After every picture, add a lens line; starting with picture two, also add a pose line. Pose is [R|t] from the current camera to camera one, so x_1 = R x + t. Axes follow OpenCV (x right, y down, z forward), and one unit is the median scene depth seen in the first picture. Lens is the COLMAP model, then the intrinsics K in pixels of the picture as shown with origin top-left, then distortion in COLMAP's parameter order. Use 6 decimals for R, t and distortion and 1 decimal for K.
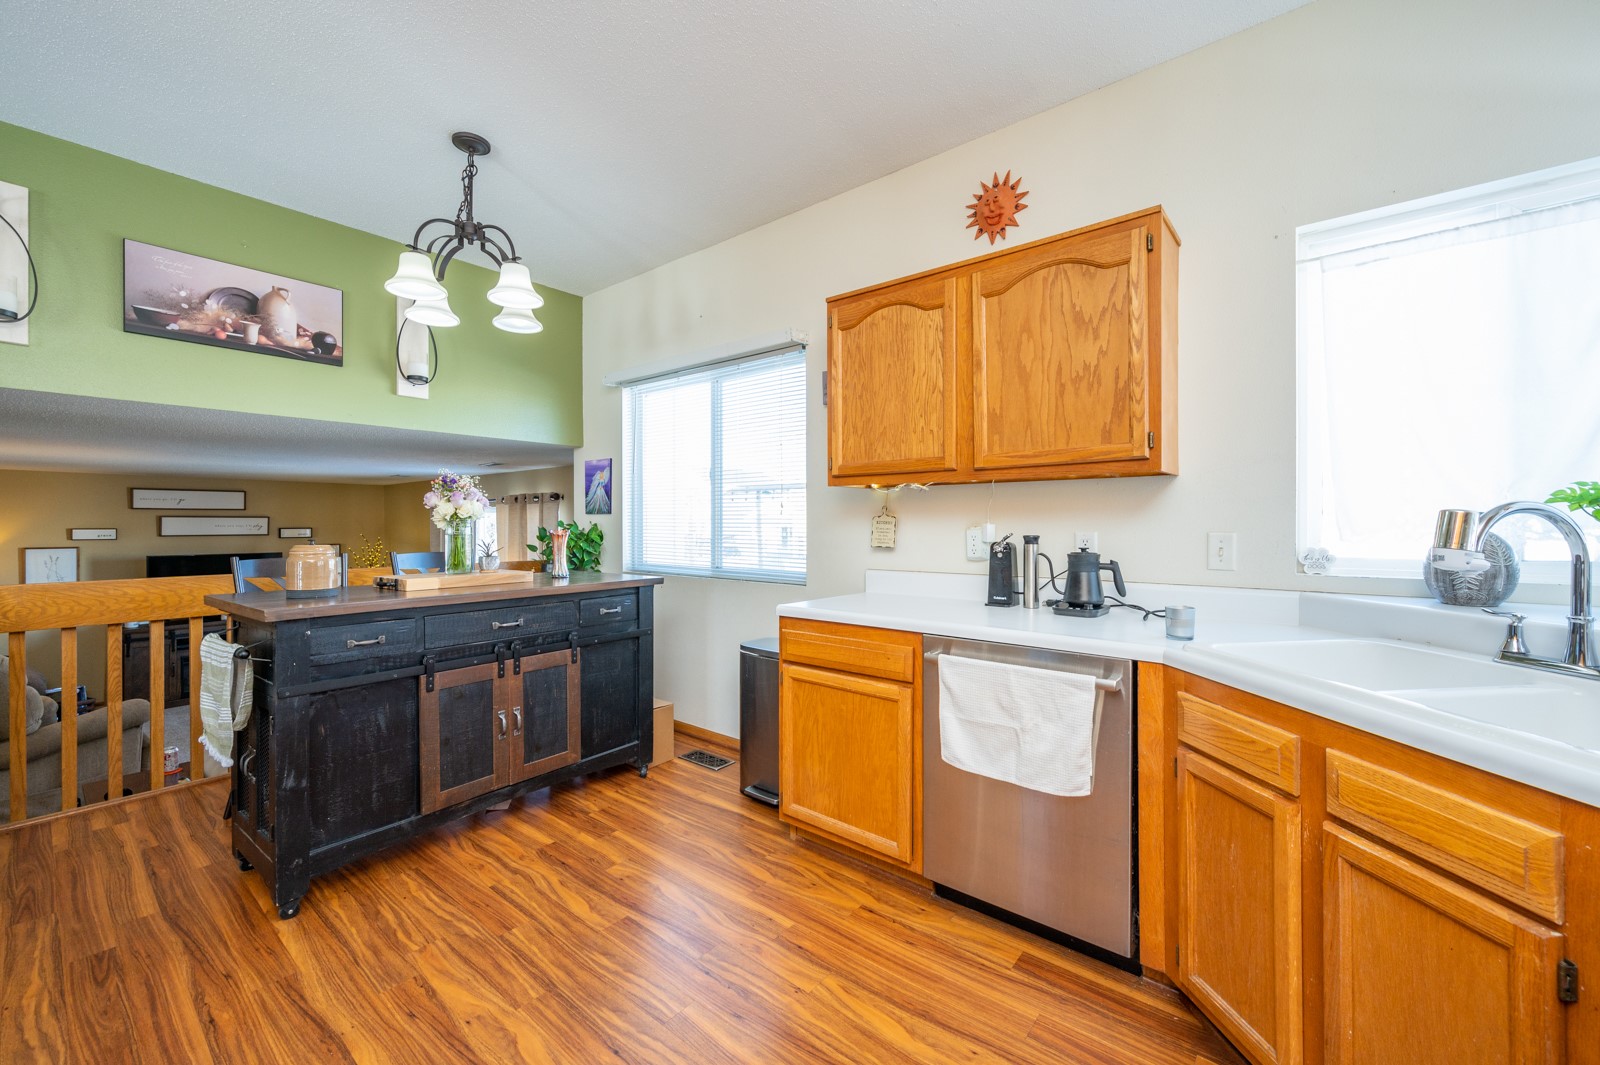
lens RADIAL K [[632.0, 0, 799.8], [0, 632.0, 527.1], [0, 0, 1]] dist [-0.001991, -0.000250]
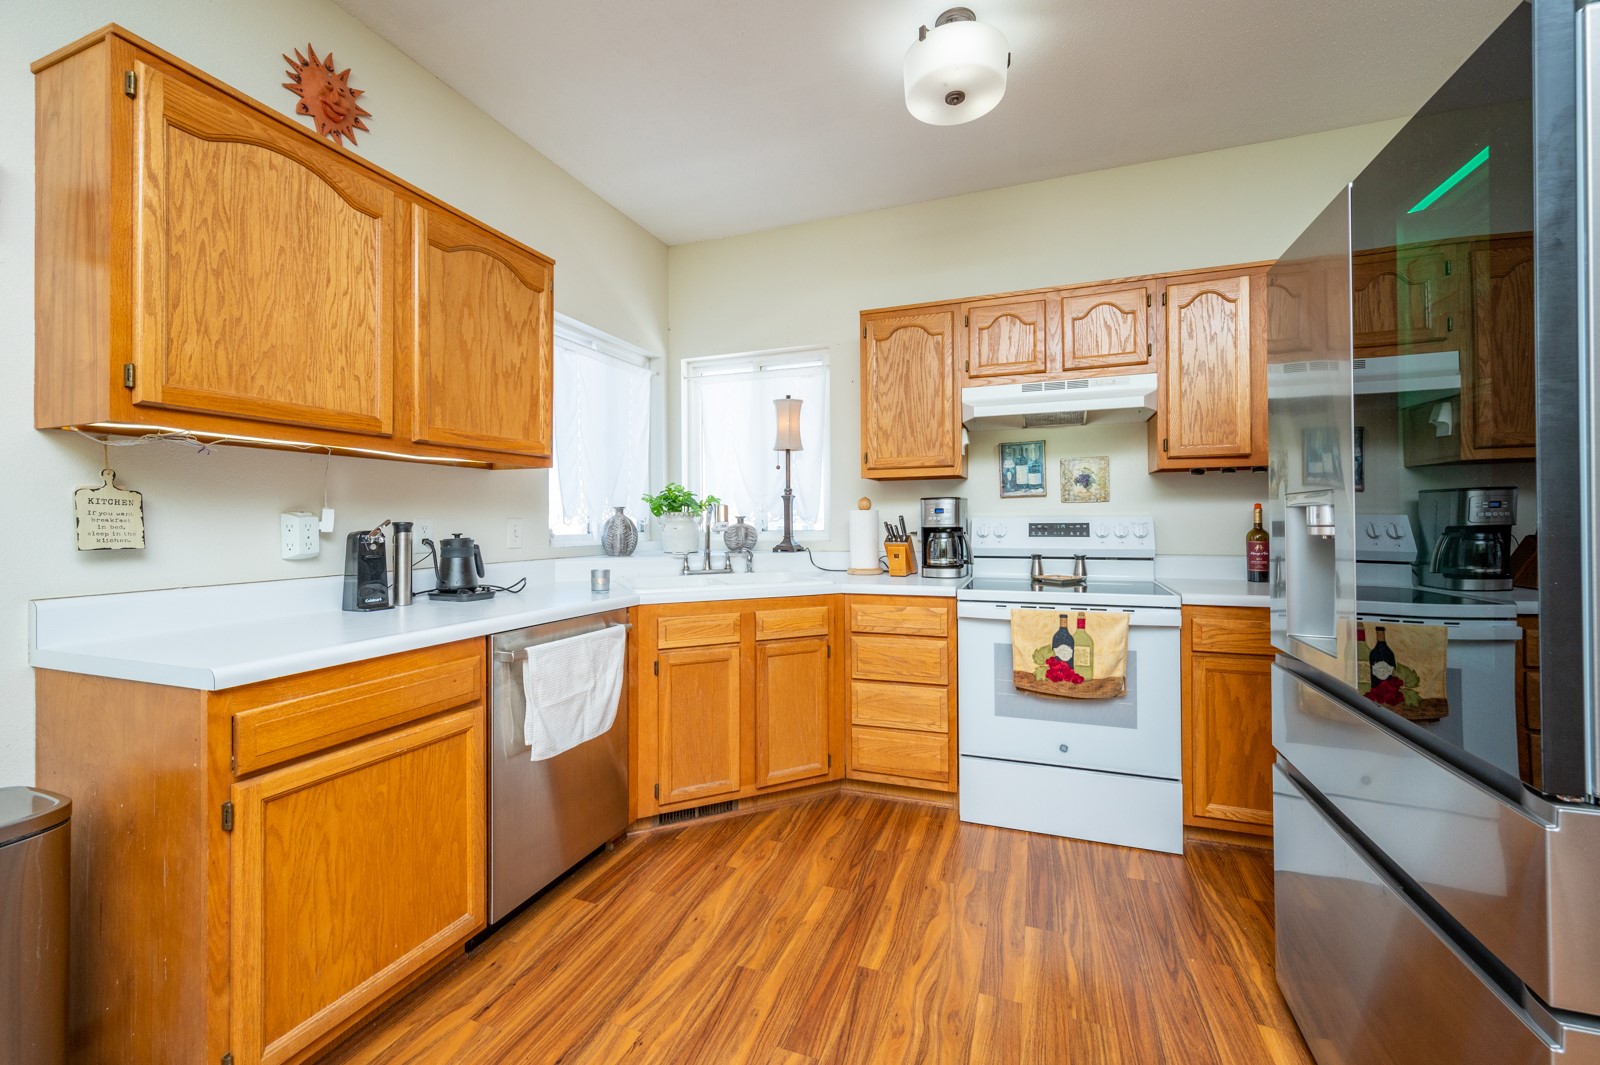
lens RADIAL K [[642.7, 0, 802.5], [0, 642.7, 516.5], [0, 0, 1]] dist [-0.002199, -0.000076]
pose [[-0.322609, 0.011797, 0.946459, -0.692020], [0.012823, 0.999885, -0.008092, 0.020610], [-0.946445, 0.009526, -0.322723, 0.808556]]
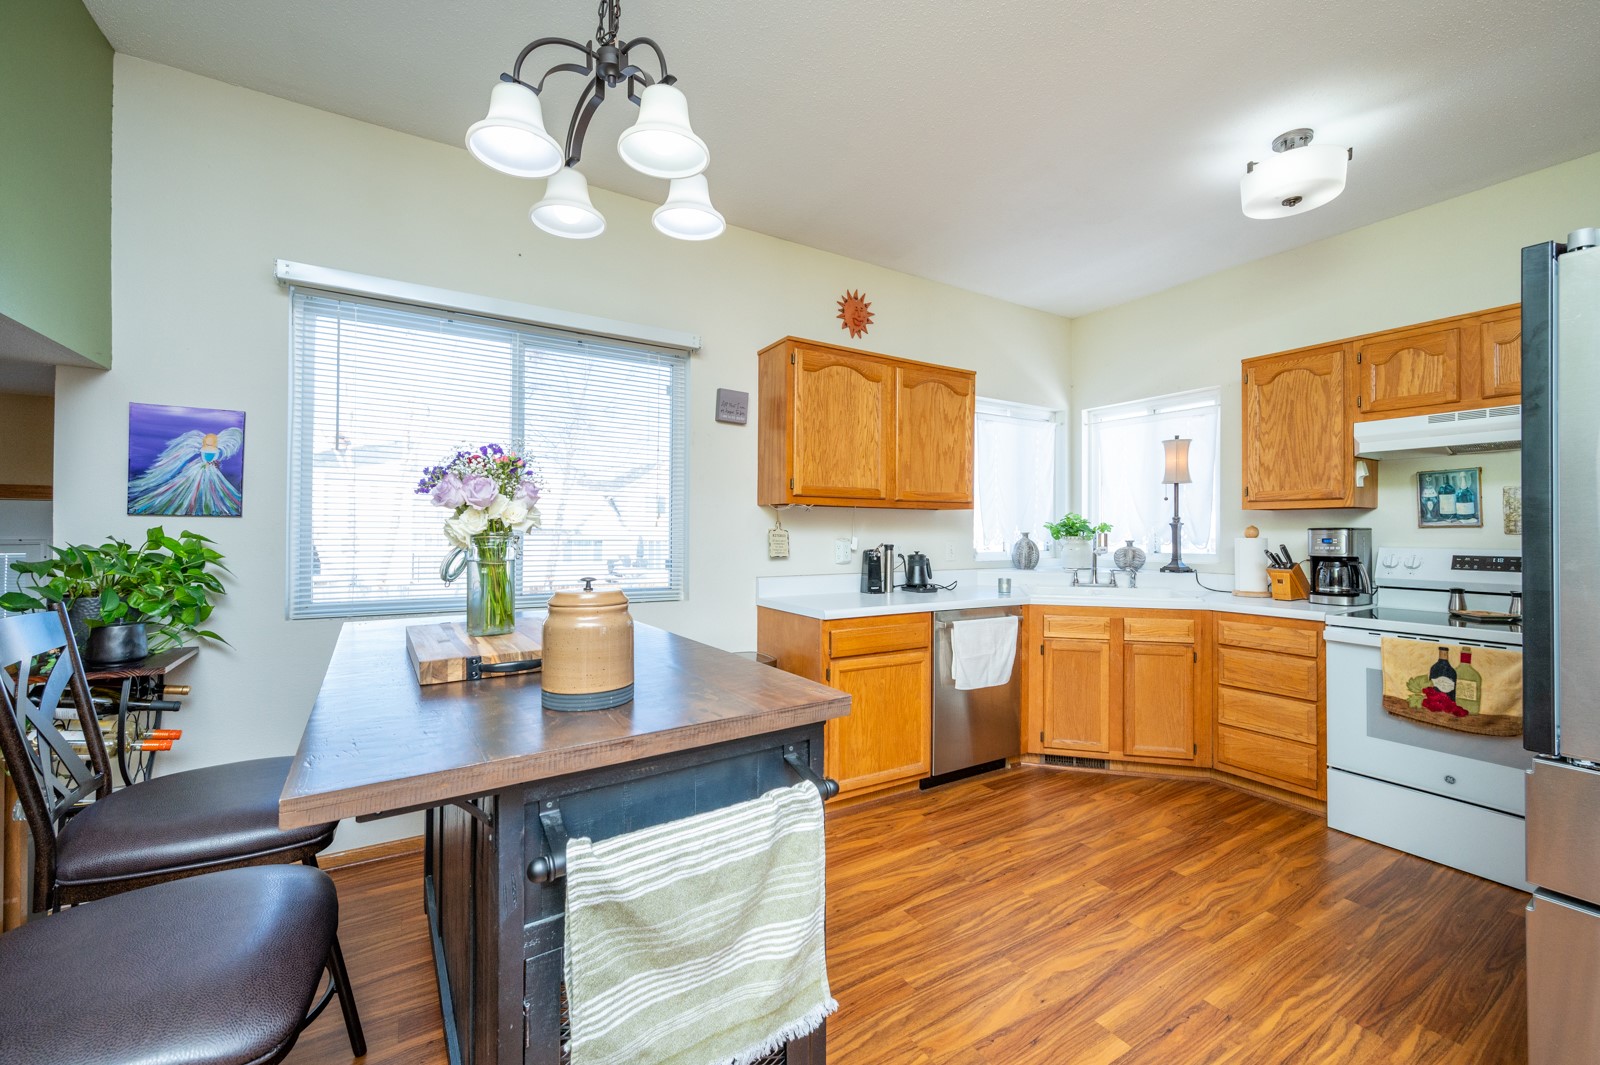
lens RADIAL K [[632.0, 0, 799.8], [0, 632.0, 527.1], [0, 0, 1]] dist [-0.001991, -0.000250]
pose [[0.339908, 0.010132, 0.940404, -1.205785], [-0.000029, 0.999942, -0.010763, -0.013227], [-0.940459, 0.003631, 0.339889, 0.725377]]
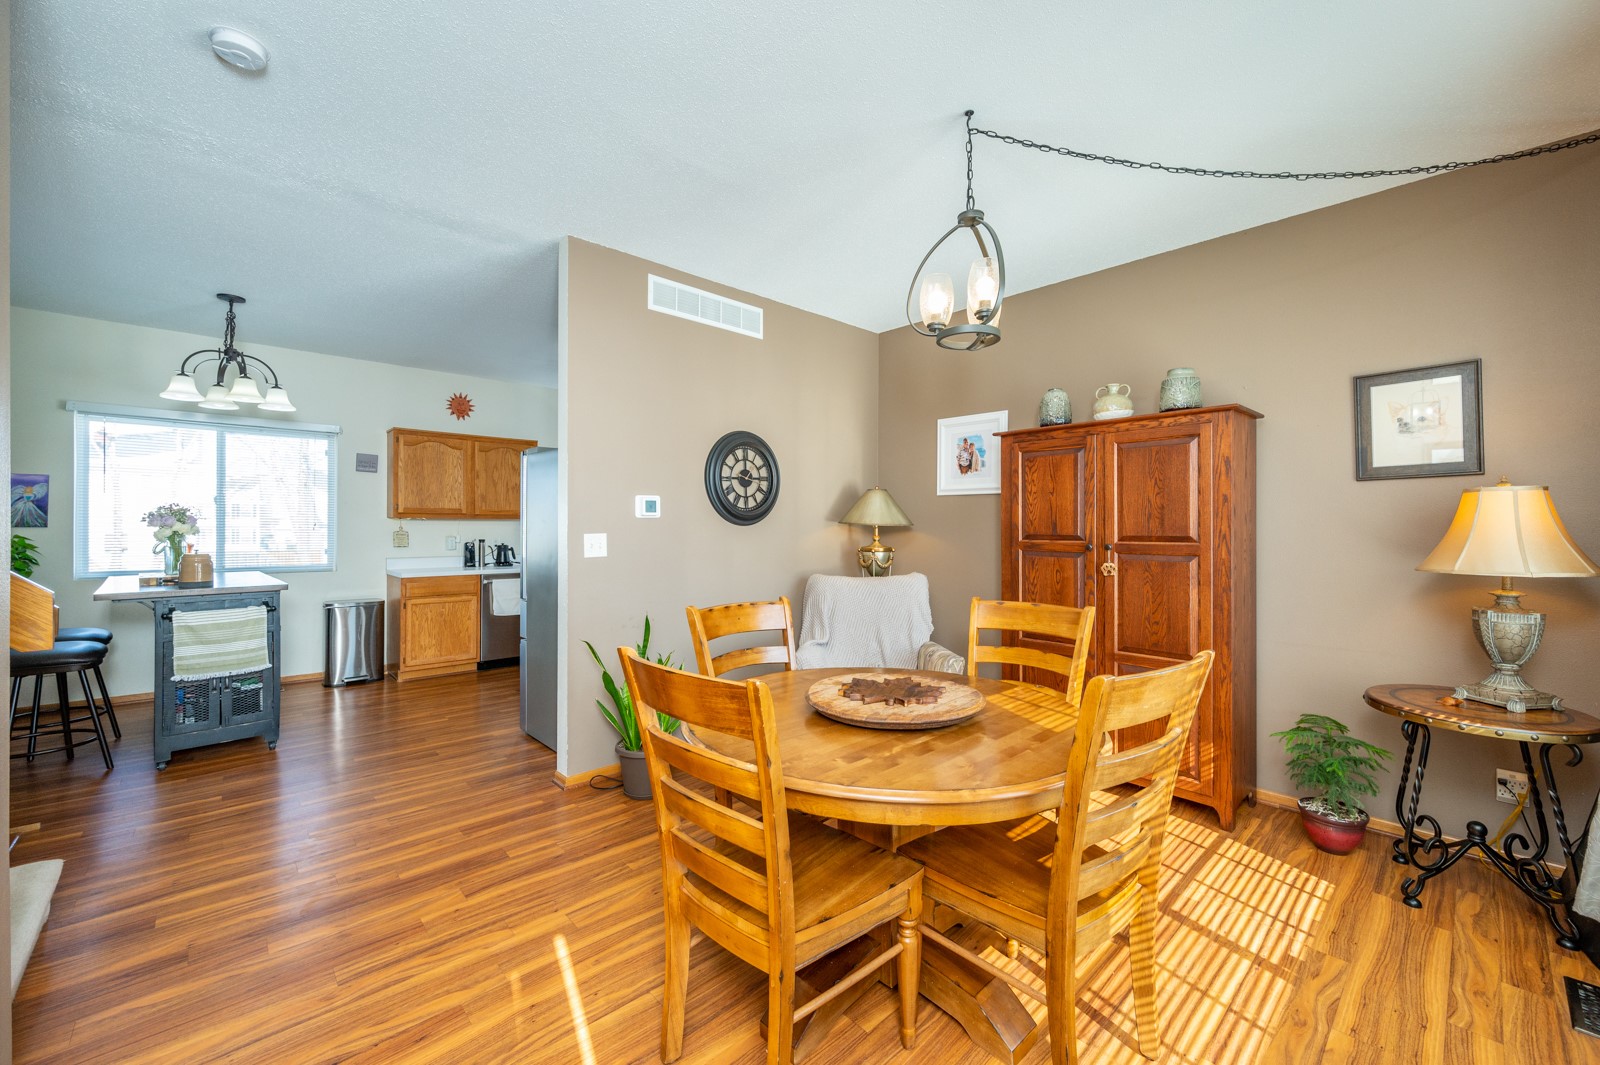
lens RADIAL K [[632.0, 0, 799.8], [0, 632.0, 527.1], [0, 0, 1]] dist [-0.001991, -0.000250]
pose [[0.137312, 0.002185, 0.990525, -2.209079], [0.001533, 0.999996, -0.002418, -0.031896], [-0.990527, 0.001850, 0.137308, -0.732672]]
